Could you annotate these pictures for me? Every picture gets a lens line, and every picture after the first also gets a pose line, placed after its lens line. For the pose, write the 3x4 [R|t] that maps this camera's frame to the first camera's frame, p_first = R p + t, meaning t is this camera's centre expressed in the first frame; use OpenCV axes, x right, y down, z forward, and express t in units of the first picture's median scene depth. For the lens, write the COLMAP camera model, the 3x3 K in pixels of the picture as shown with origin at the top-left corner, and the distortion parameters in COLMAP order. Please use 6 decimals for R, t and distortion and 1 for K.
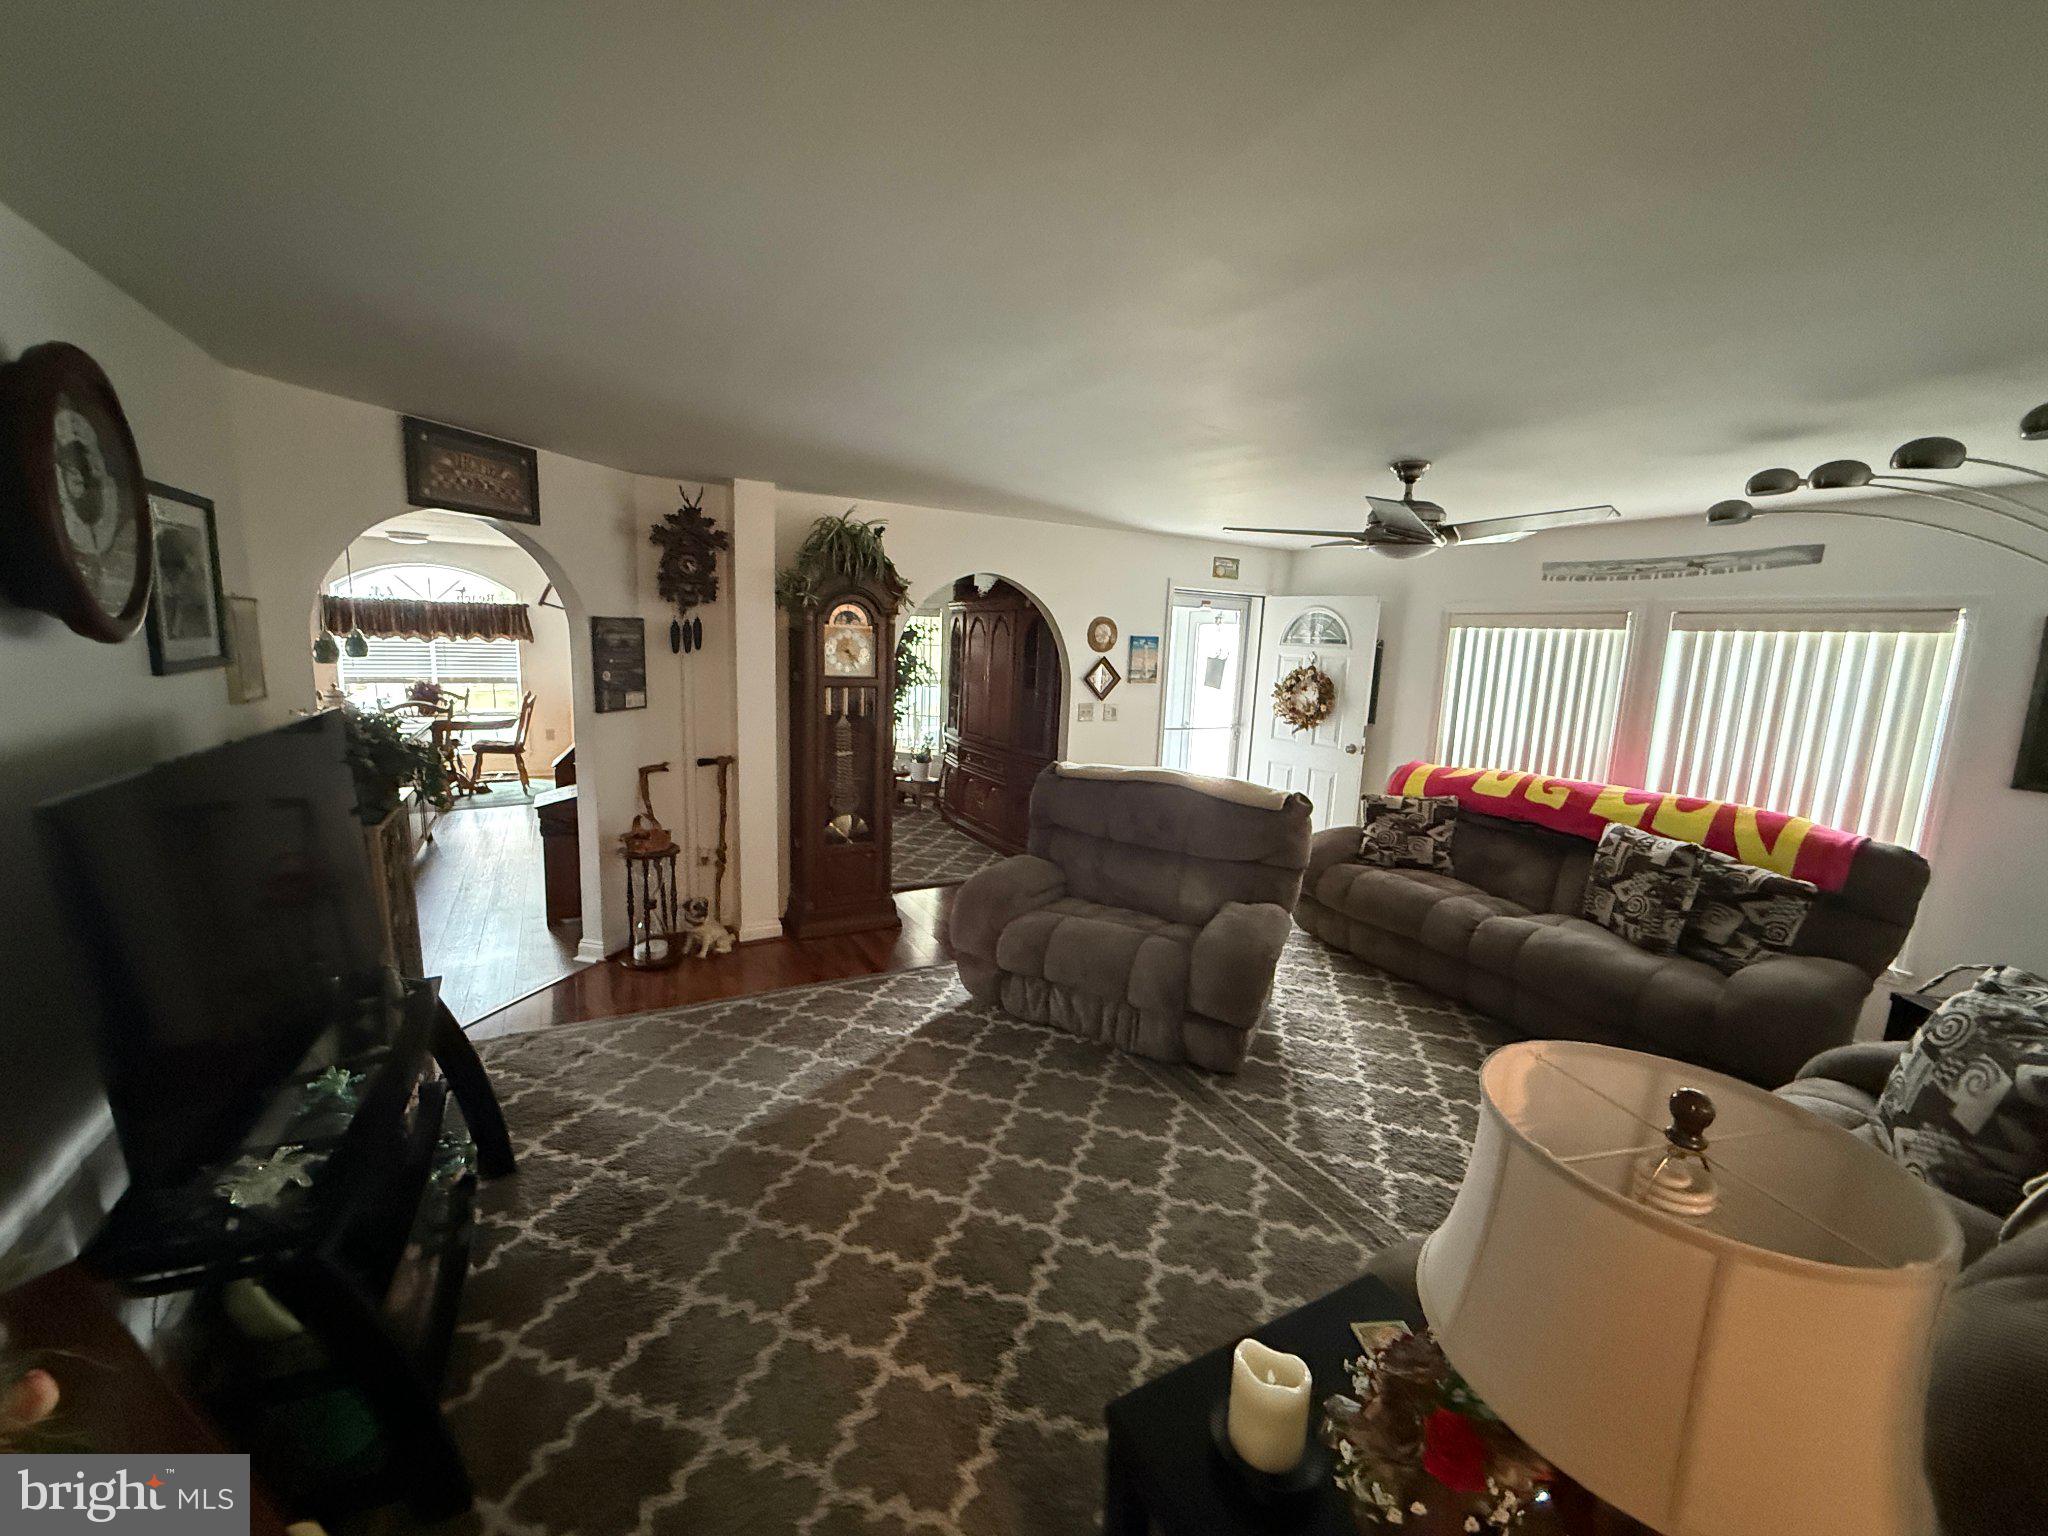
lens RADIAL K [[813.5, 0, 1017.9], [0, 813.5, 764.9], [0, 0, 1]] dist [-0.001605, -0.000424]
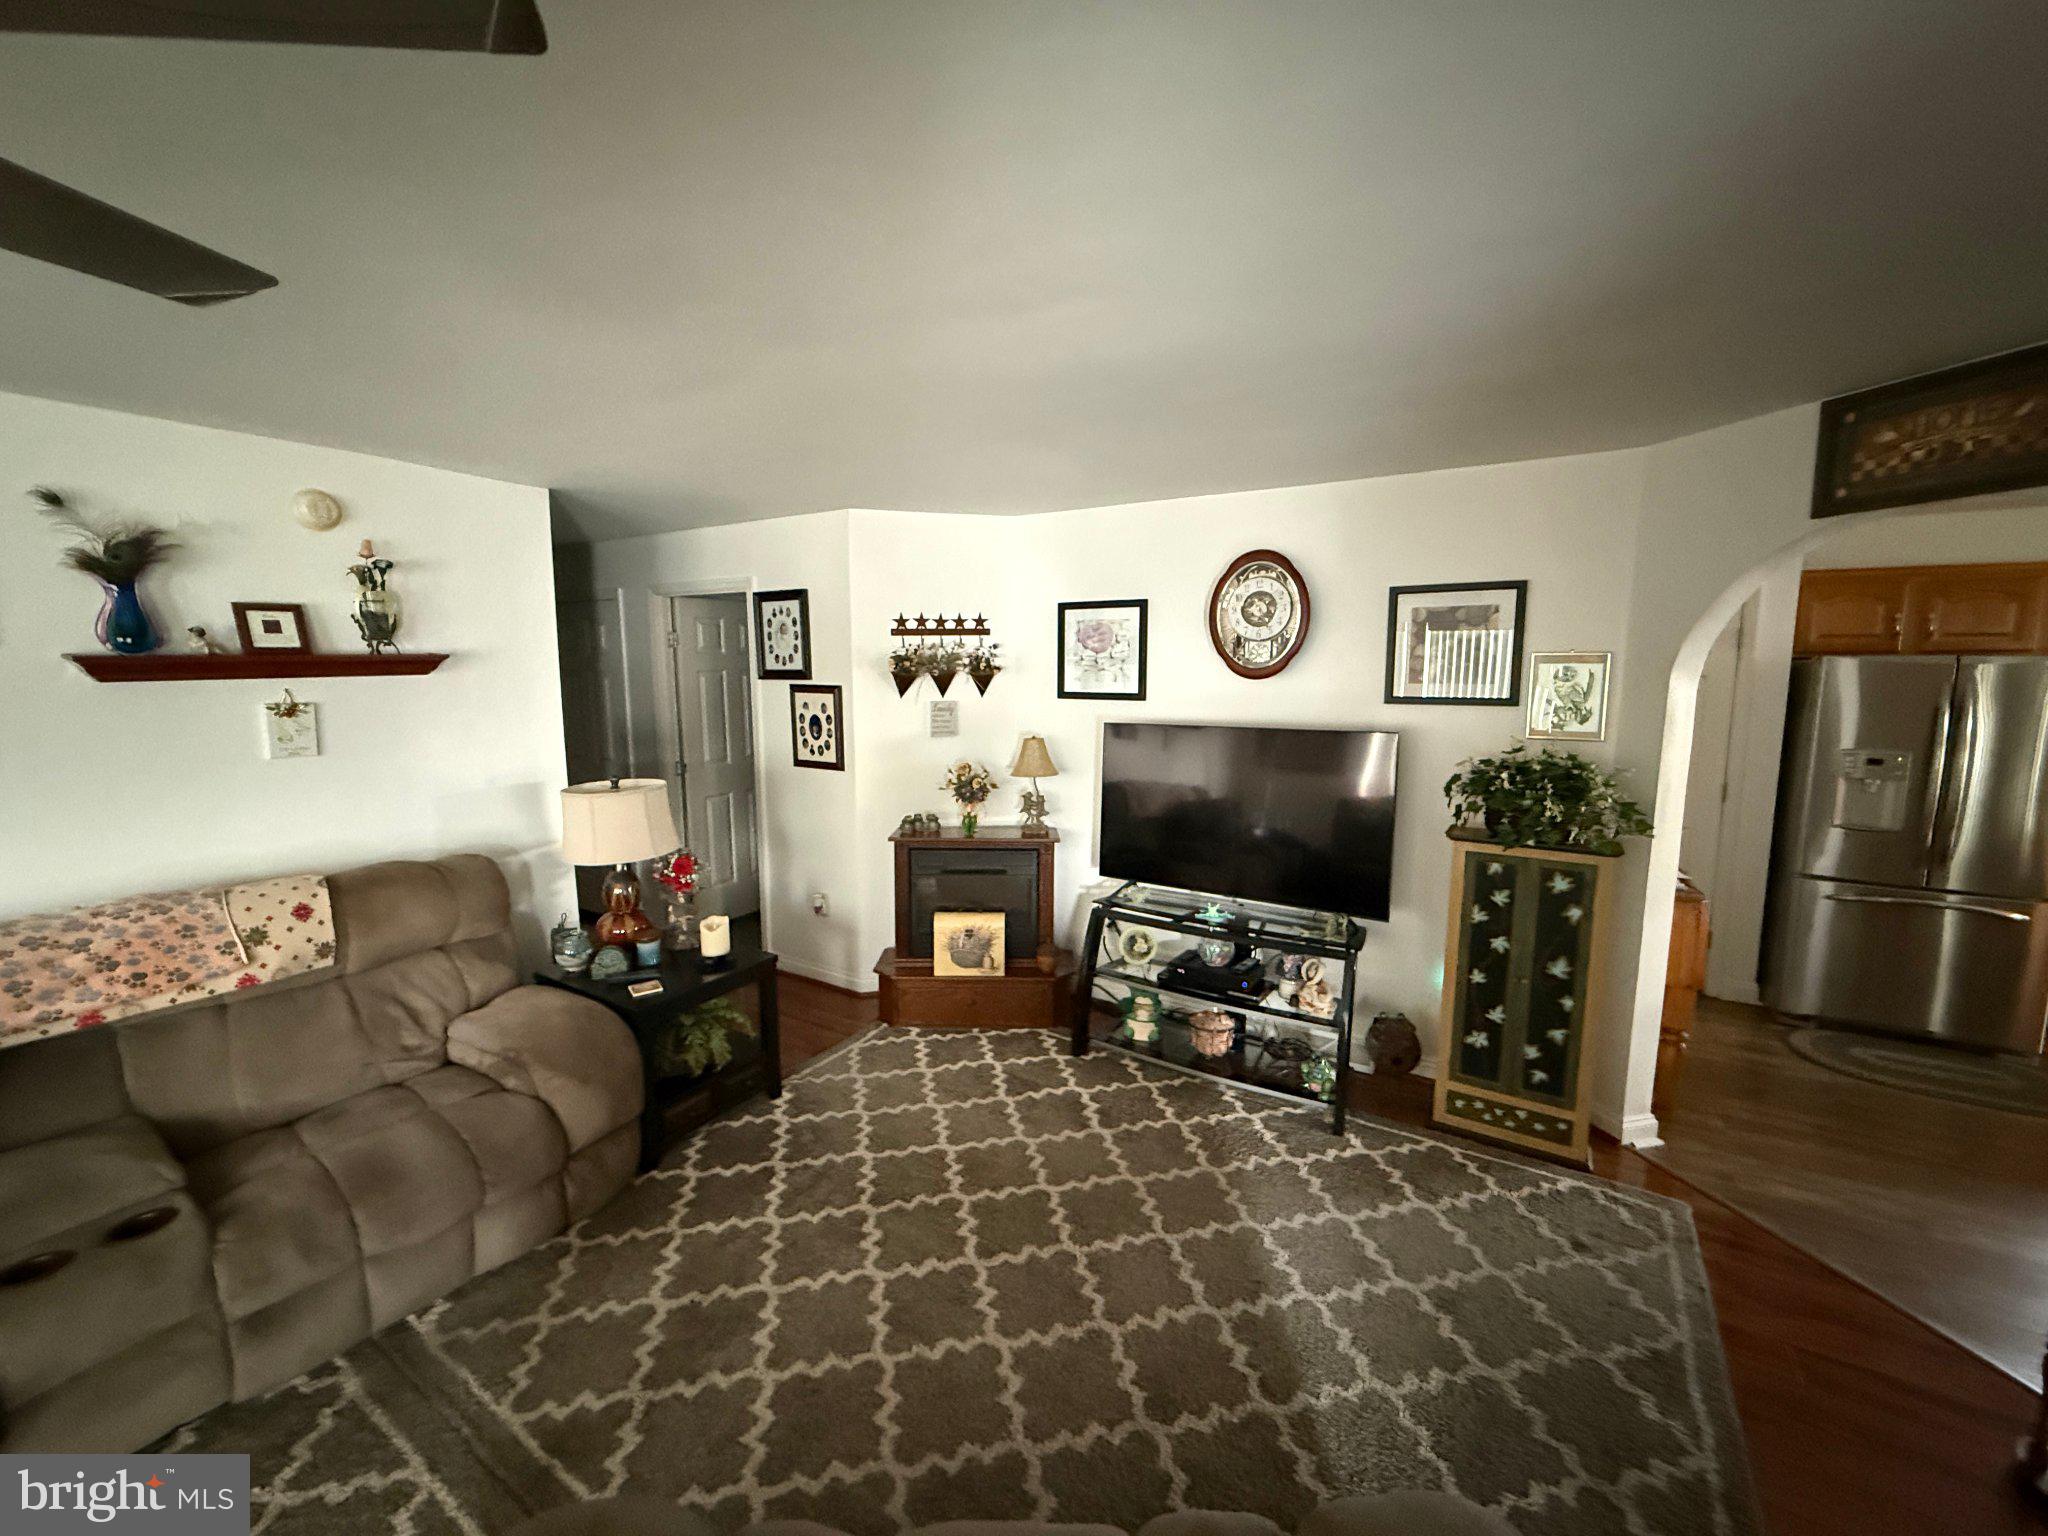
lens RADIAL K [[813.5, 0, 1017.9], [0, 813.5, 764.9], [0, 0, 1]] dist [-0.001605, -0.000424]
pose [[-0.873261, 0.028579, -0.486415, 0.228954], [-0.105359, 0.963586, 0.245767, -0.173320], [0.475726, 0.265867, -0.838451, 1.125166]]
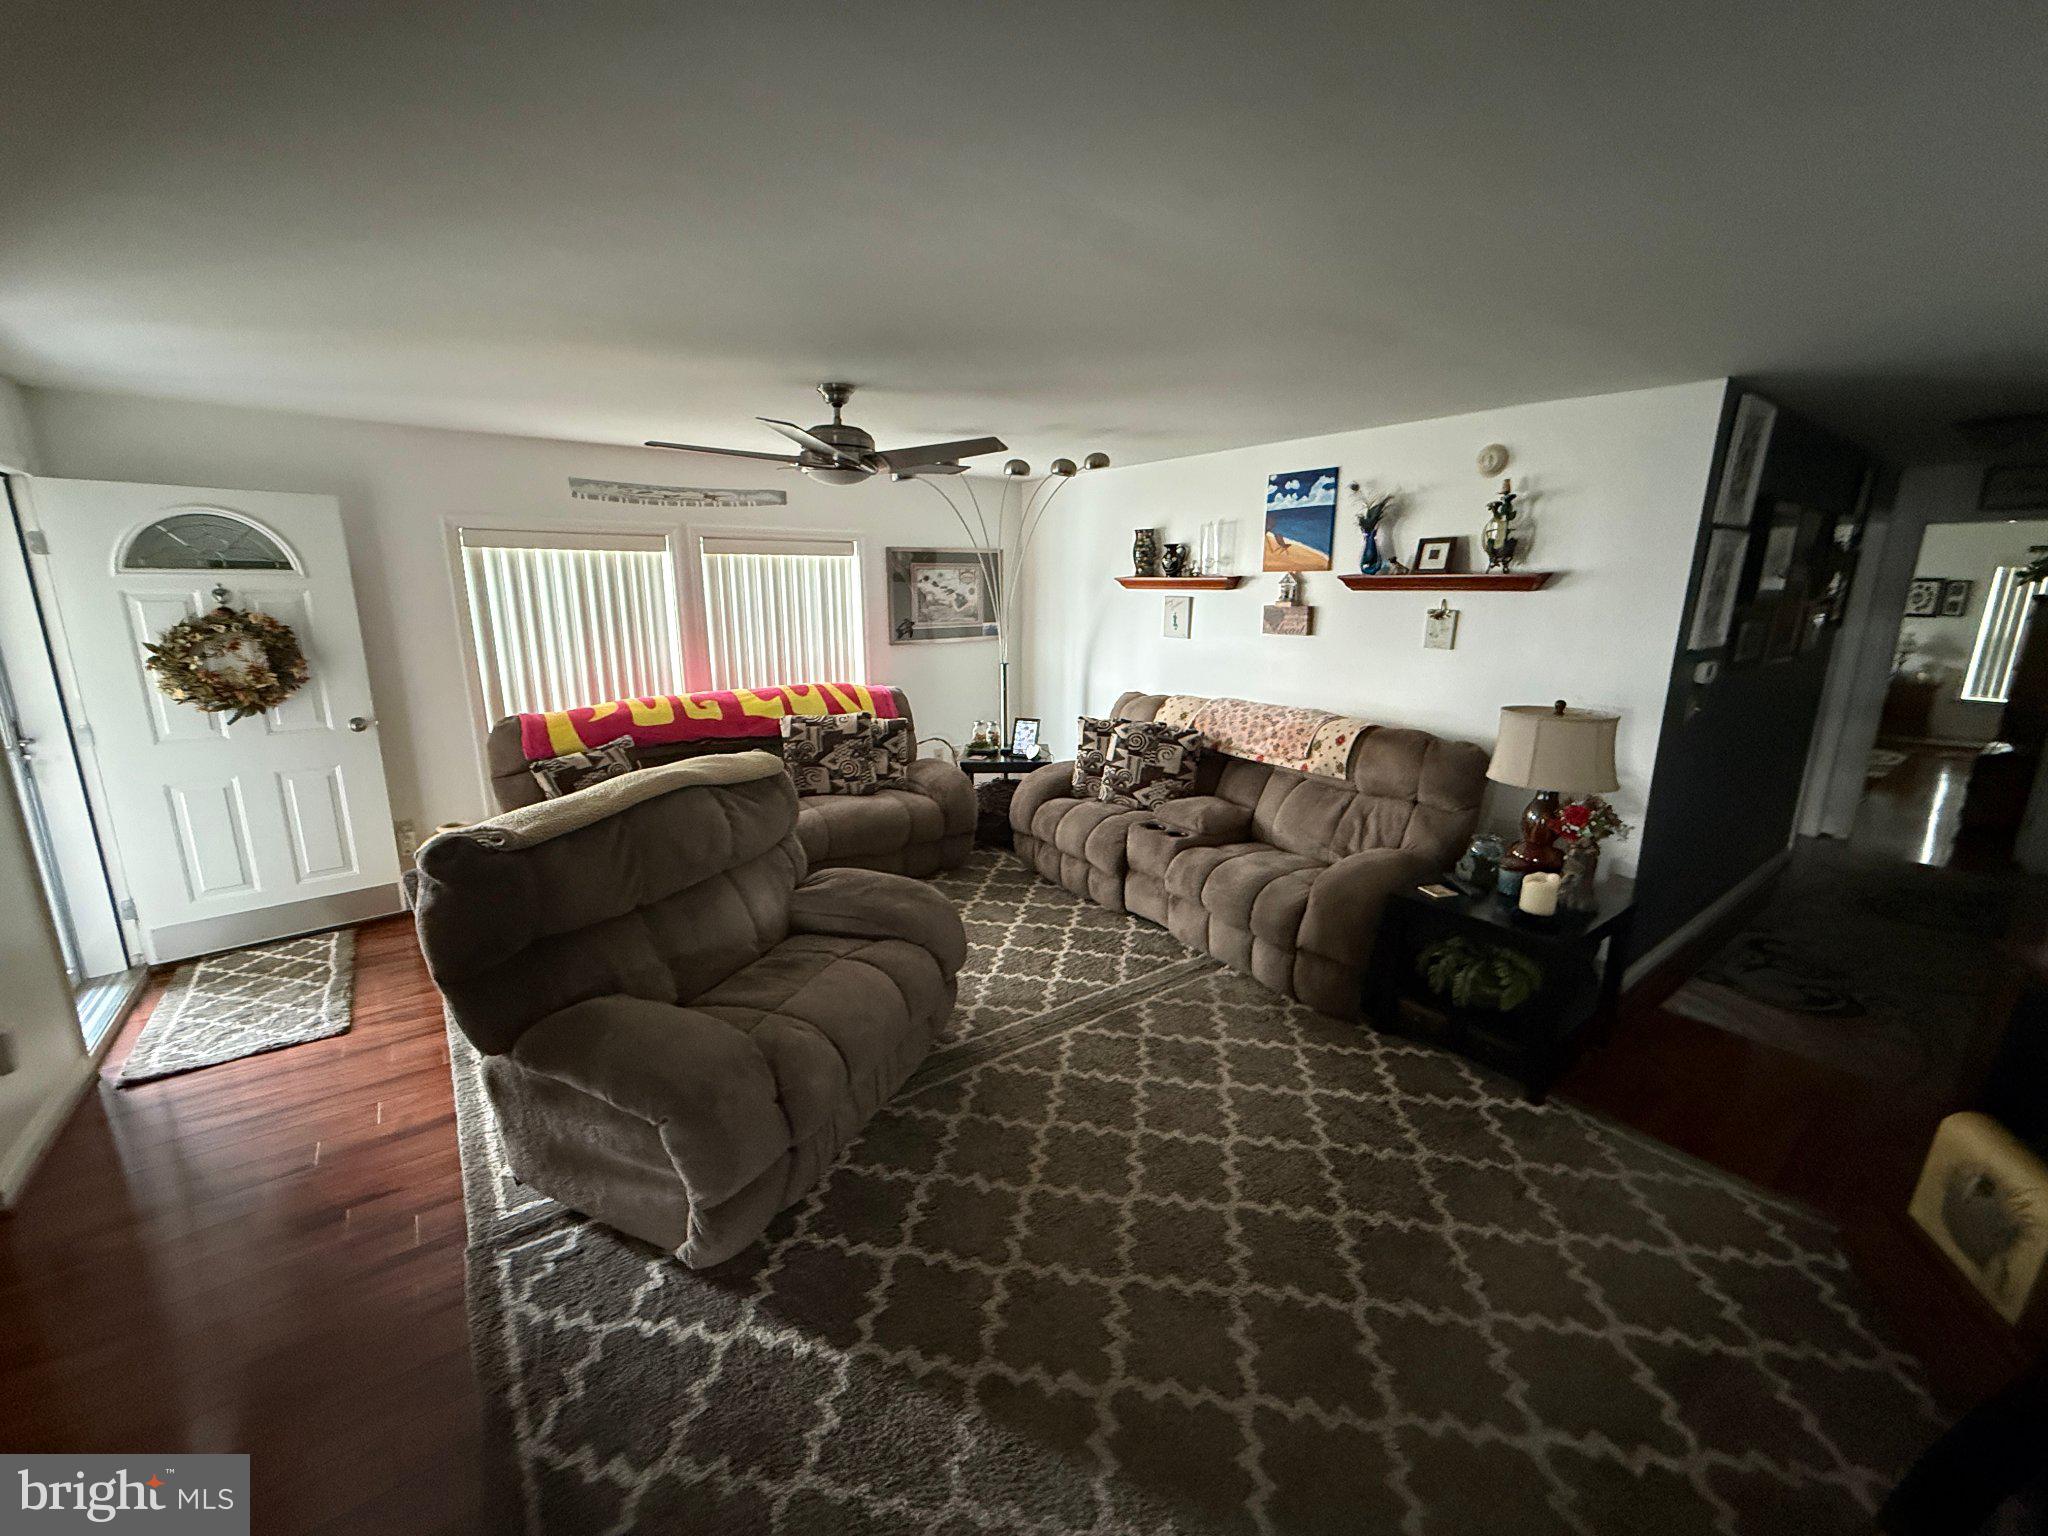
lens RADIAL K [[813.5, 0, 1017.9], [0, 813.5, 764.9], [0, 0, 1]] dist [-0.001605, -0.000424]
pose [[-0.140930, -0.252435, 0.957296, -0.530065], [0.145289, 0.951204, 0.272218, -0.148079], [-0.979301, 0.177448, -0.097377, 0.837492]]
